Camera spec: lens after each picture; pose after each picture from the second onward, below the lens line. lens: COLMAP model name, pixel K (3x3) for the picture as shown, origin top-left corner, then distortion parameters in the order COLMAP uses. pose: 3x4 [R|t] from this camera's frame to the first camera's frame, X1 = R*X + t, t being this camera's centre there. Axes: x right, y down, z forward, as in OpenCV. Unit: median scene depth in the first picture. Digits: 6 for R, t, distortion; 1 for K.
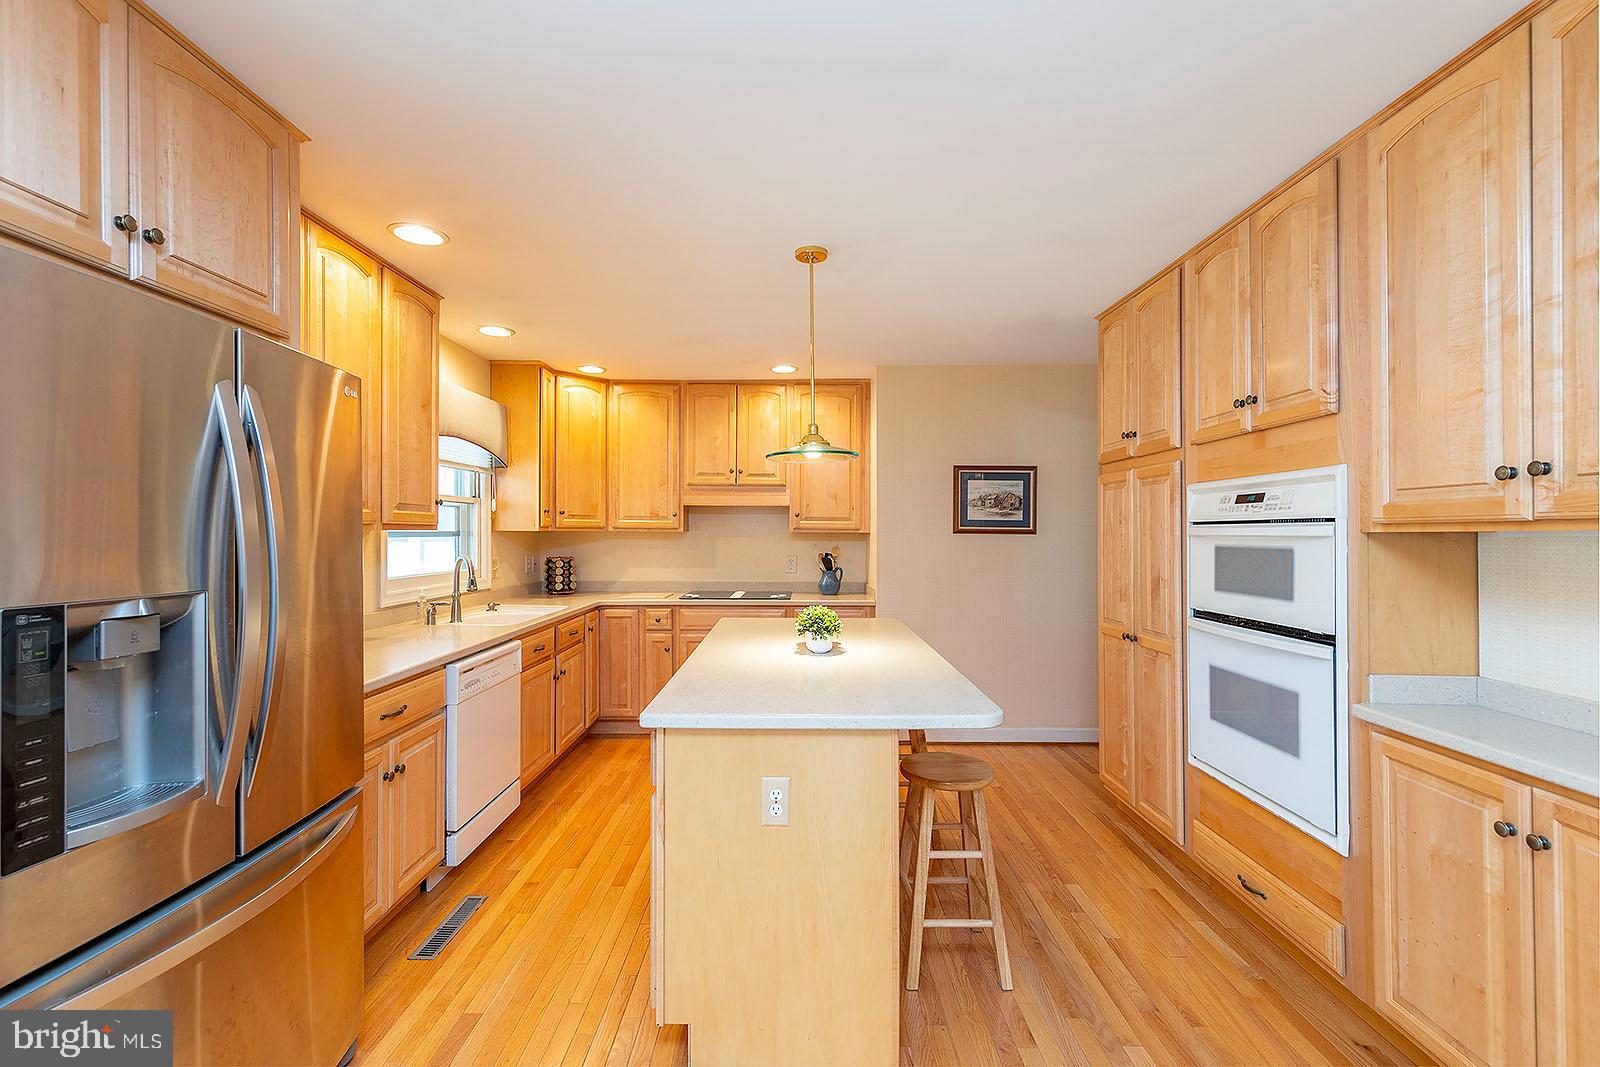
lens RADIAL K [[703.4, 0, 801.9], [0, 703.4, 525.9], [0, 0, 1]] dist [0.006705, -0.001671]
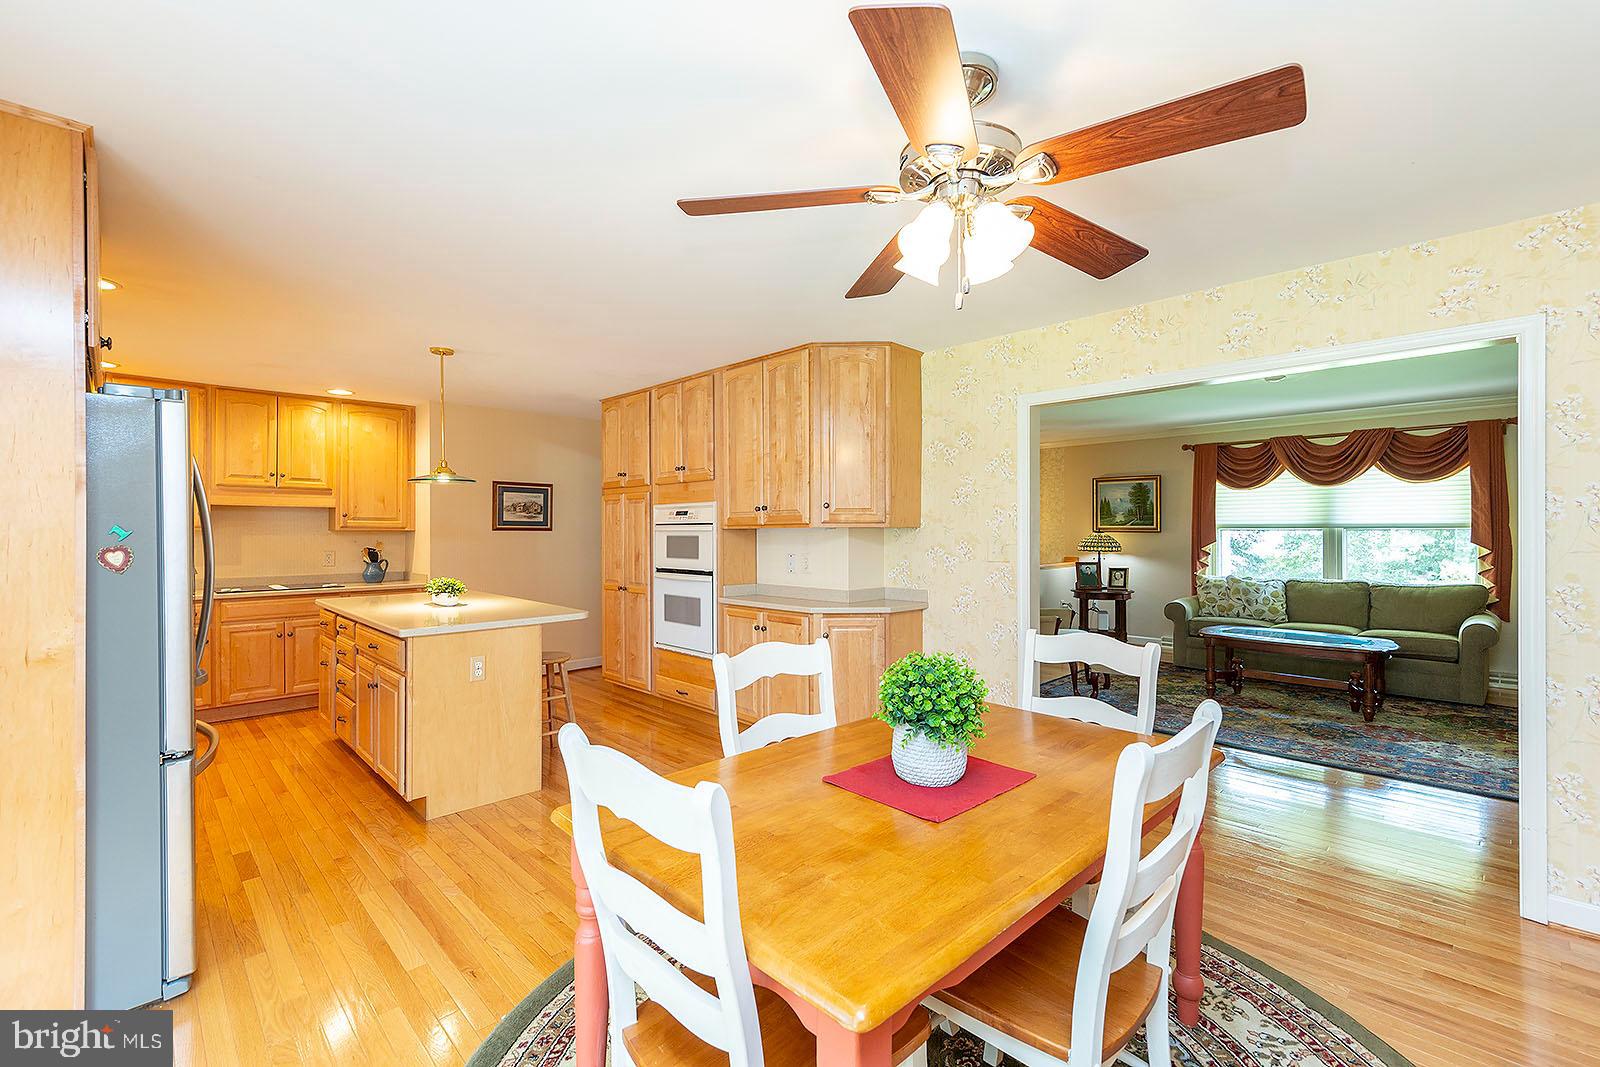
lens RADIAL K [[703.4, 0, 805.2], [0, 703.4, 530.4], [0, 0, 1]] dist [0.006705, -0.001671]
pose [[0.722658, -0.005187, 0.691186, -0.498696], [-0.002024, 0.999952, 0.009620, -0.006774], [-0.691202, -0.008350, 0.722613, -0.702361]]
